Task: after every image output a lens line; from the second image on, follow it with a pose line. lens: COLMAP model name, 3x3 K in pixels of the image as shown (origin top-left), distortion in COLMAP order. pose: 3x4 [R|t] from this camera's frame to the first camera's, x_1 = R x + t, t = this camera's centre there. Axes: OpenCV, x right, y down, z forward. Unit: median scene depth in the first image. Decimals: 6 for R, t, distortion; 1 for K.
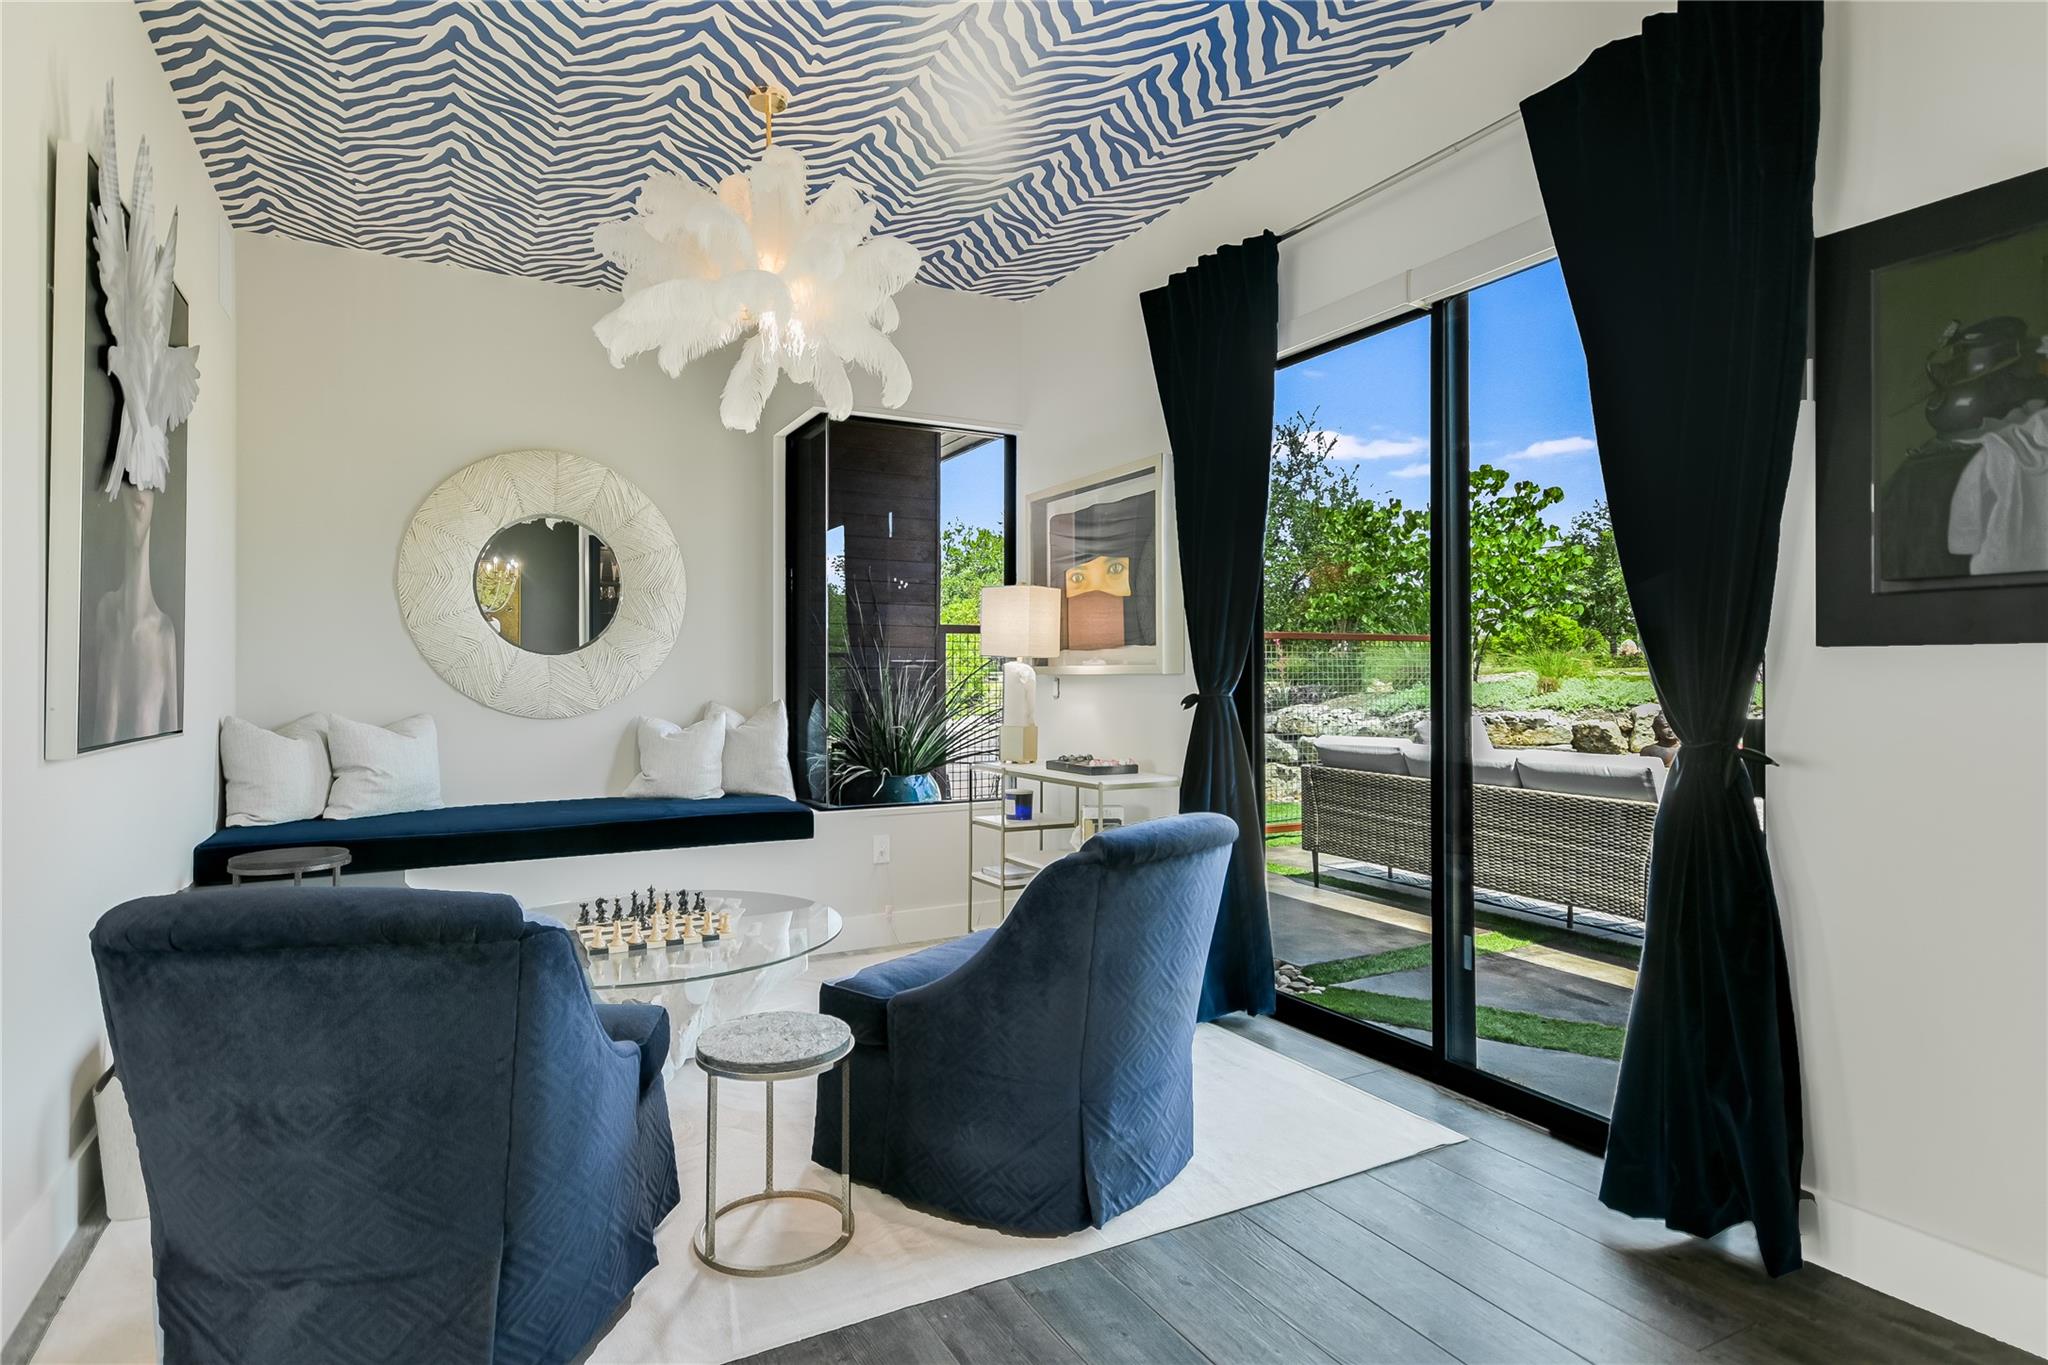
lens RADIAL K [[1045.8, 0, 1024.0], [0, 1045.8, 682.5], [0, 0, 1]] dist [0.000050, -0.000001]
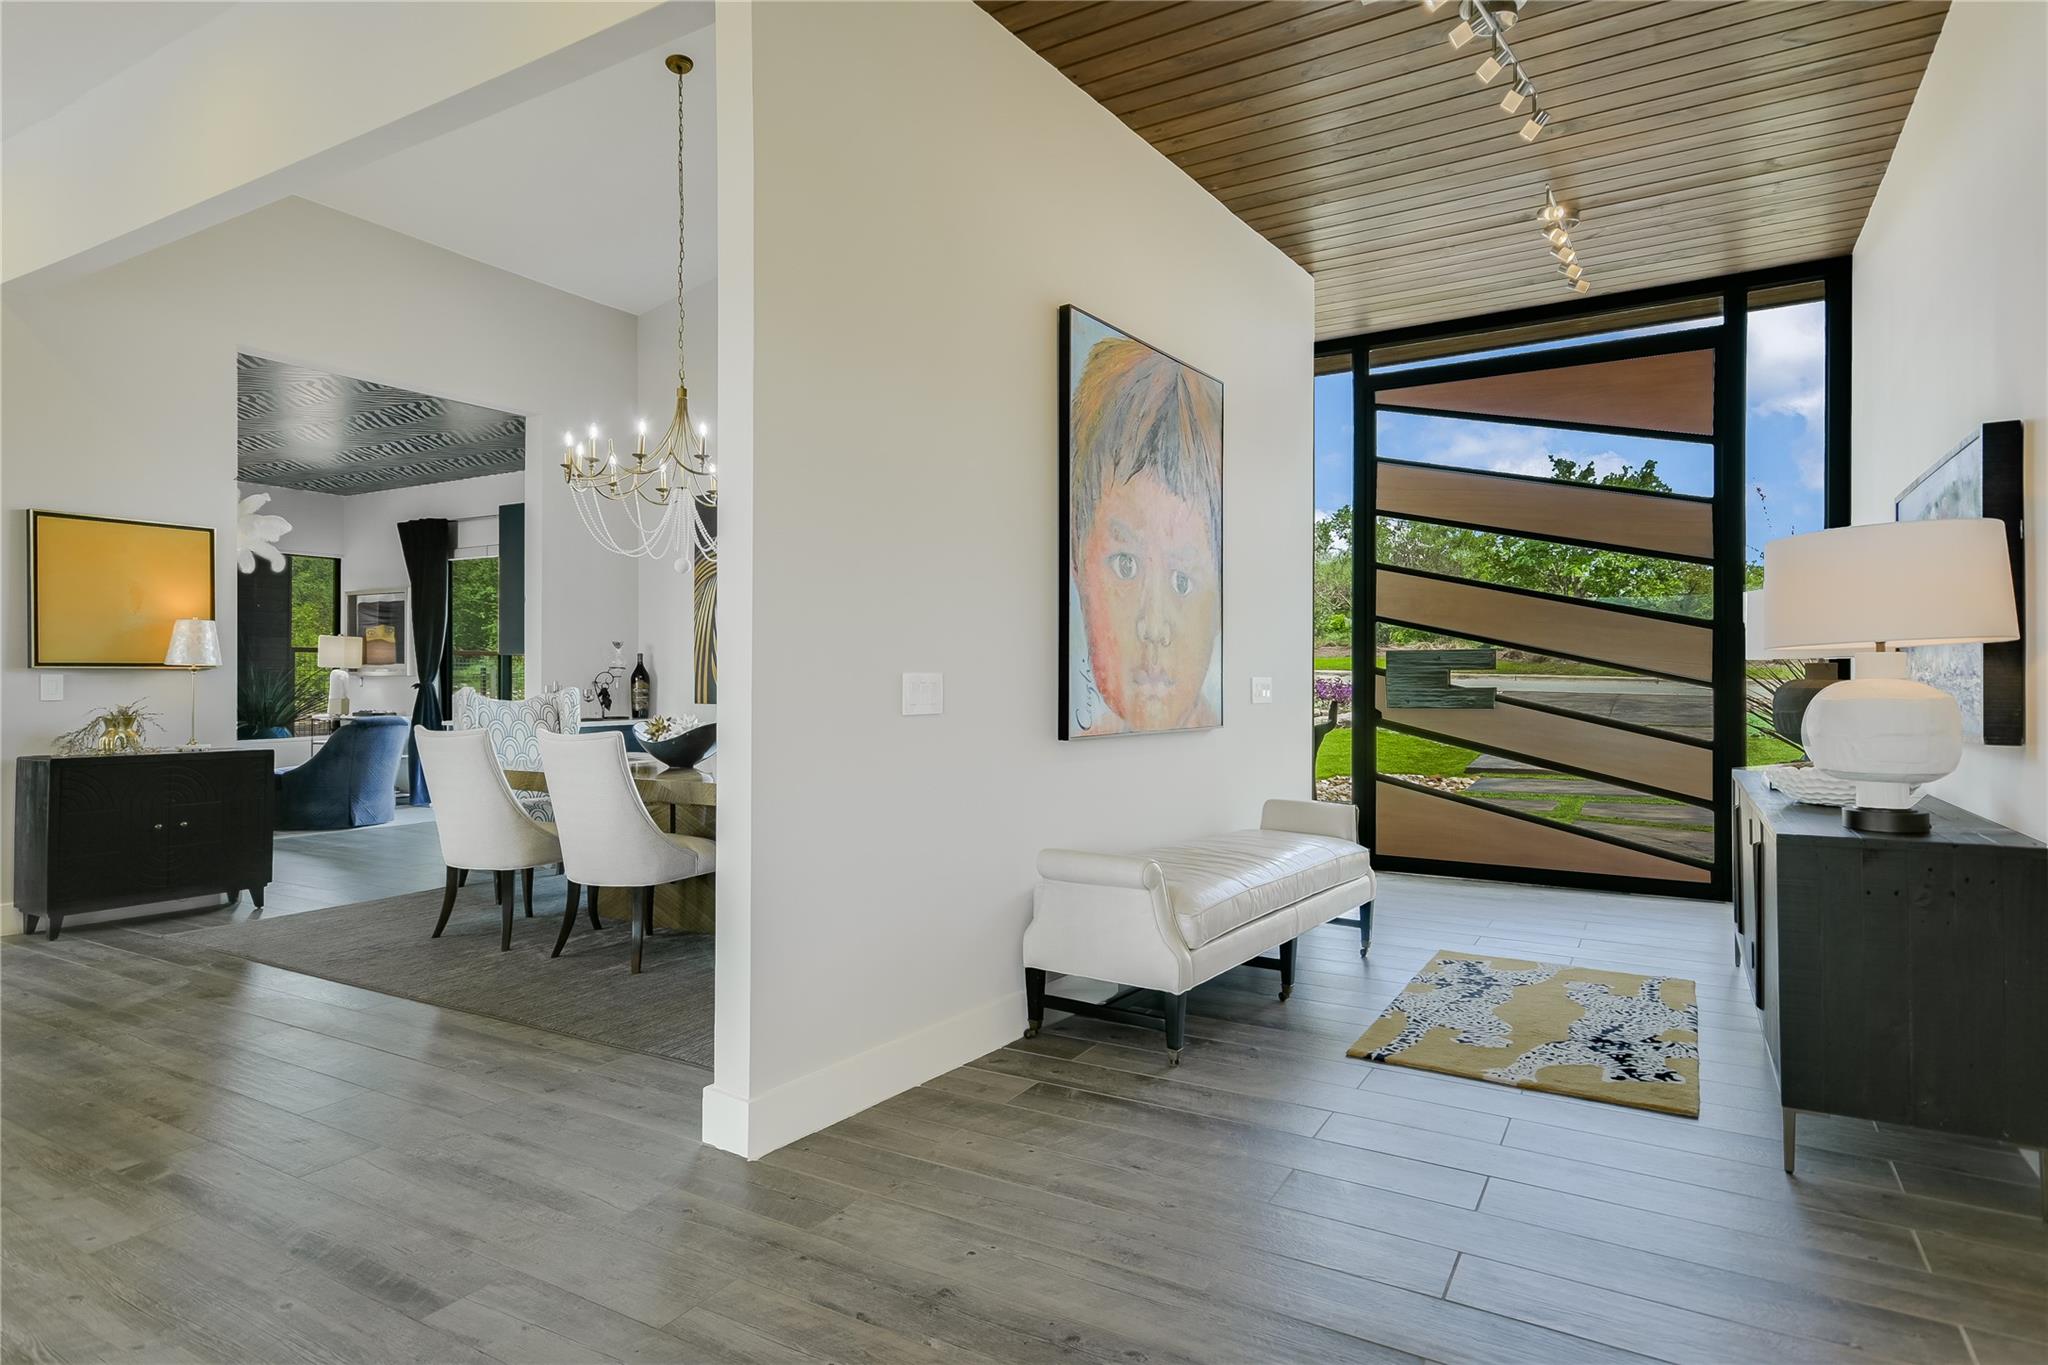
lens RADIAL K [[1008.8, 0, 1024.0], [0, 1008.8, 682.5], [0, 0, 1]] dist [0.000423, 0.000142]
pose [[0.845231, 0.003686, 0.534388, 0.080099], [0.000092, 0.999975, -0.007045, 0.022664], [-0.534401, 0.006004, 0.845210, -1.605725]]
